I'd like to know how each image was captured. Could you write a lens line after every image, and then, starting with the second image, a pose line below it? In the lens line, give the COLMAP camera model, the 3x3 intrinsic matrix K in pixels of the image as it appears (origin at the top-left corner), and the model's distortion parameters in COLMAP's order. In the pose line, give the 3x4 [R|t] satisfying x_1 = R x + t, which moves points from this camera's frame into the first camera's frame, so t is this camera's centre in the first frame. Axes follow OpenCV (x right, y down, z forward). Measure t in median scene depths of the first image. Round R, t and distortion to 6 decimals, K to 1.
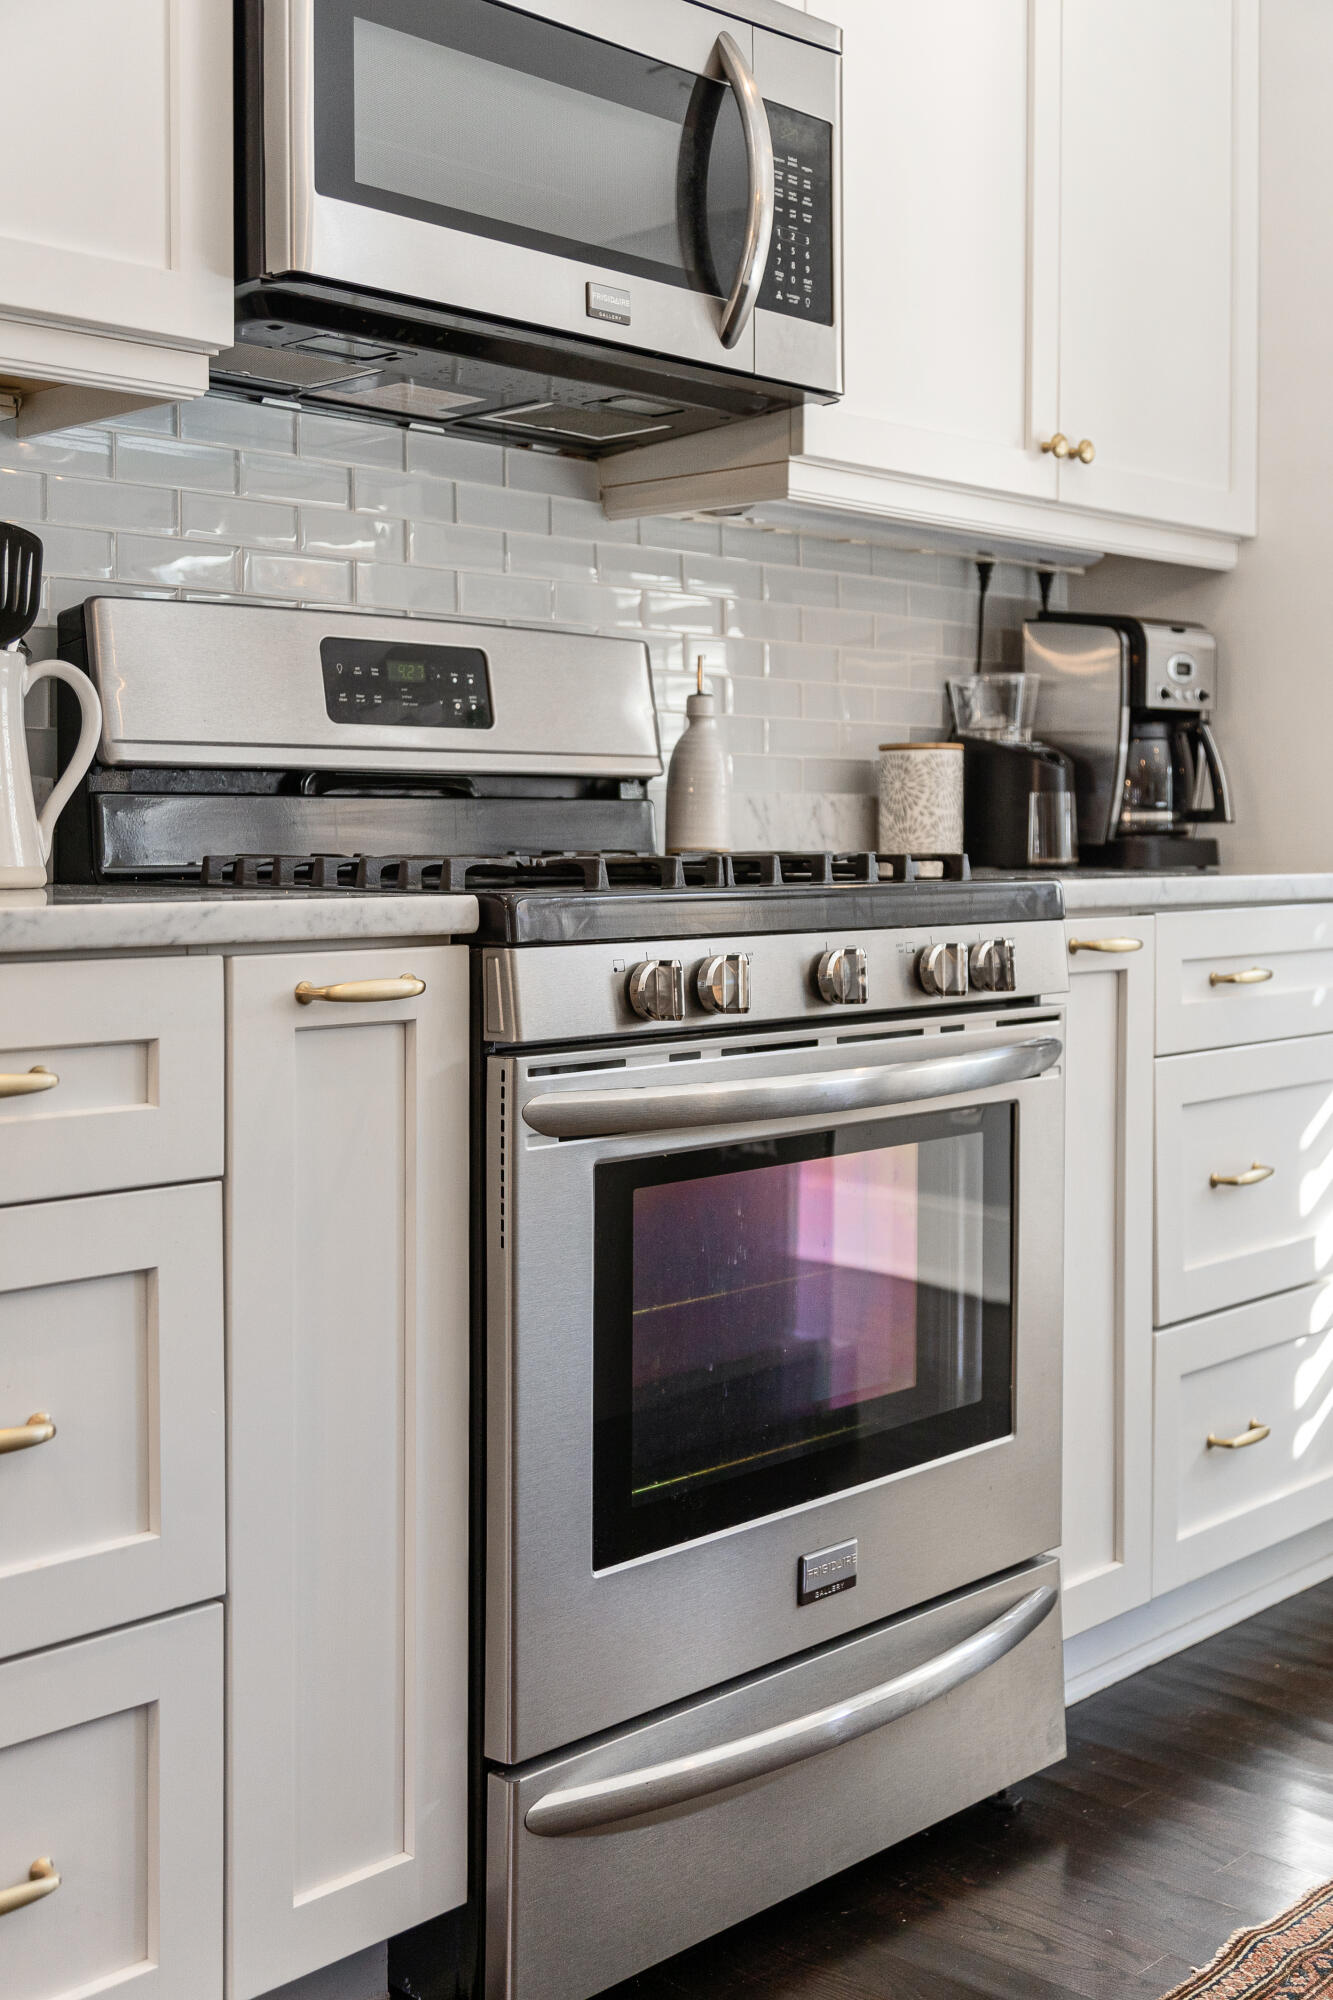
lens RADIAL K [[2250.9, 0, 669.3], [0, 2250.9, 870.9], [0, 0, 1]] dist [0.011065, 0.004543]
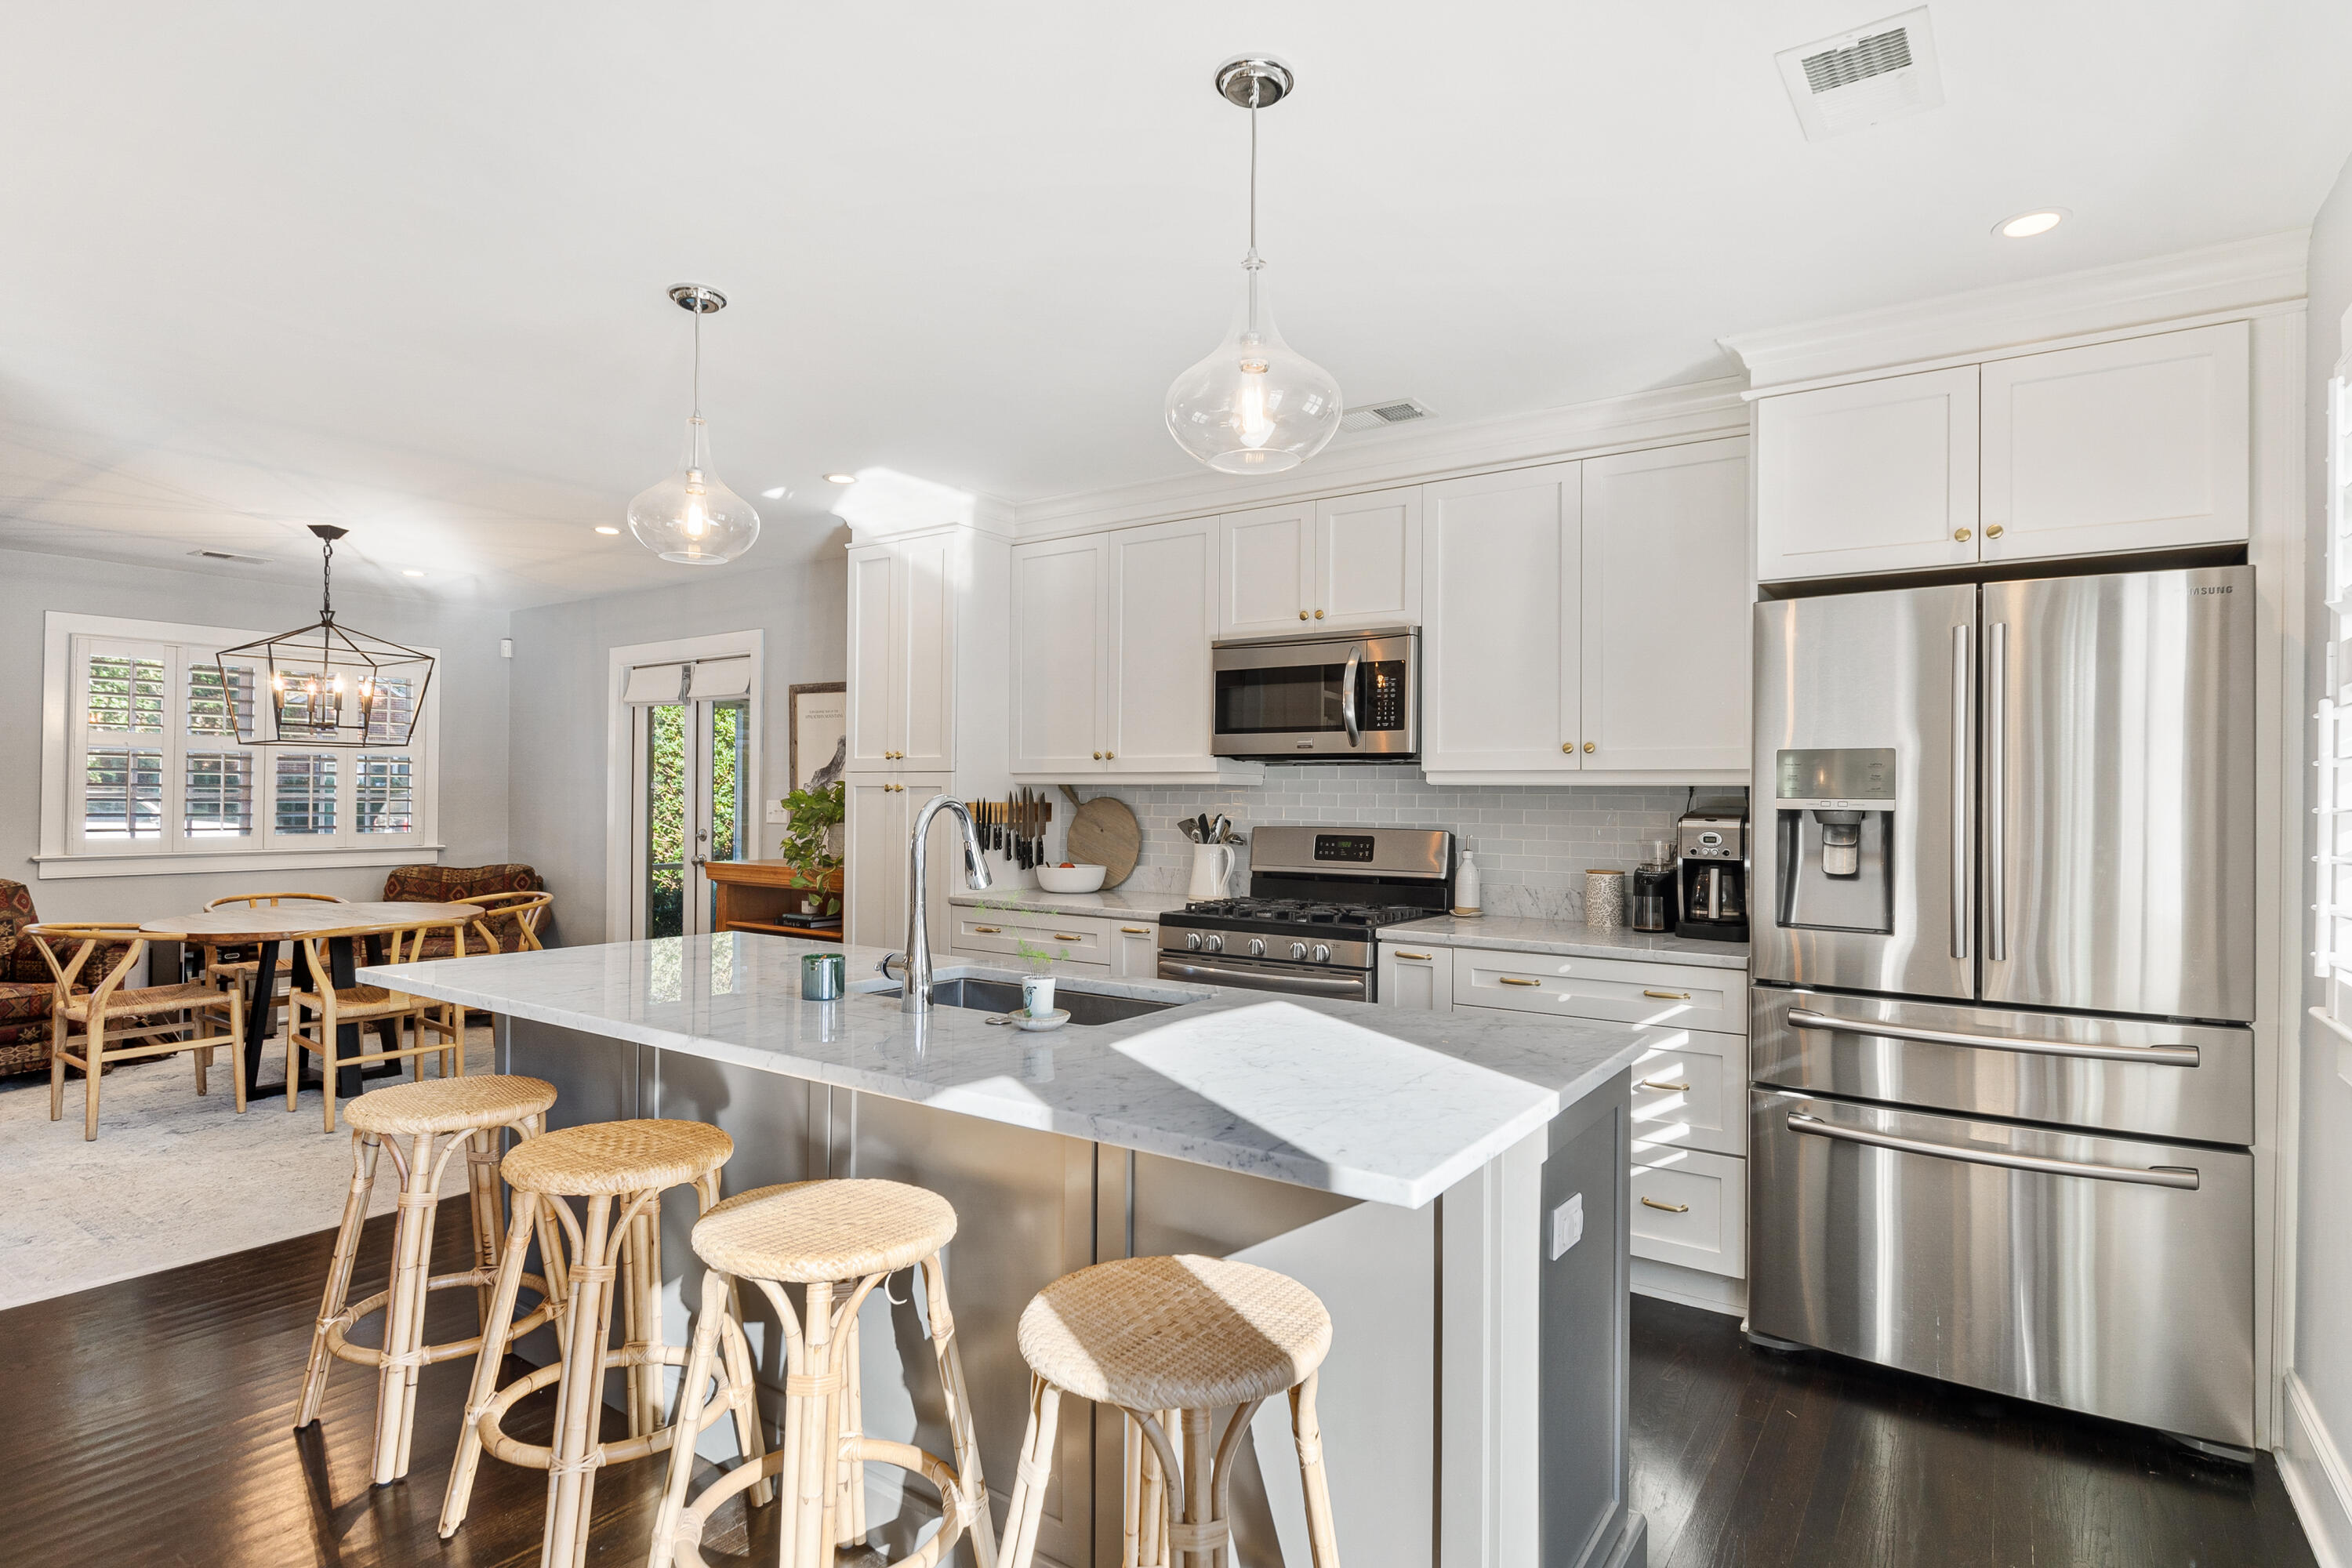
lens RADIAL K [[1179.2, 0, 1176.0], [0, 1179.2, 784.0], [0, 0, 1]] dist [0.000100, -0.000027]
pose [[0.154833, -0.010044, -0.987890, 1.521093], [-0.026842, 0.999536, -0.014369, -0.141927], [0.987576, 0.028741, 0.154492, 0.474280]]
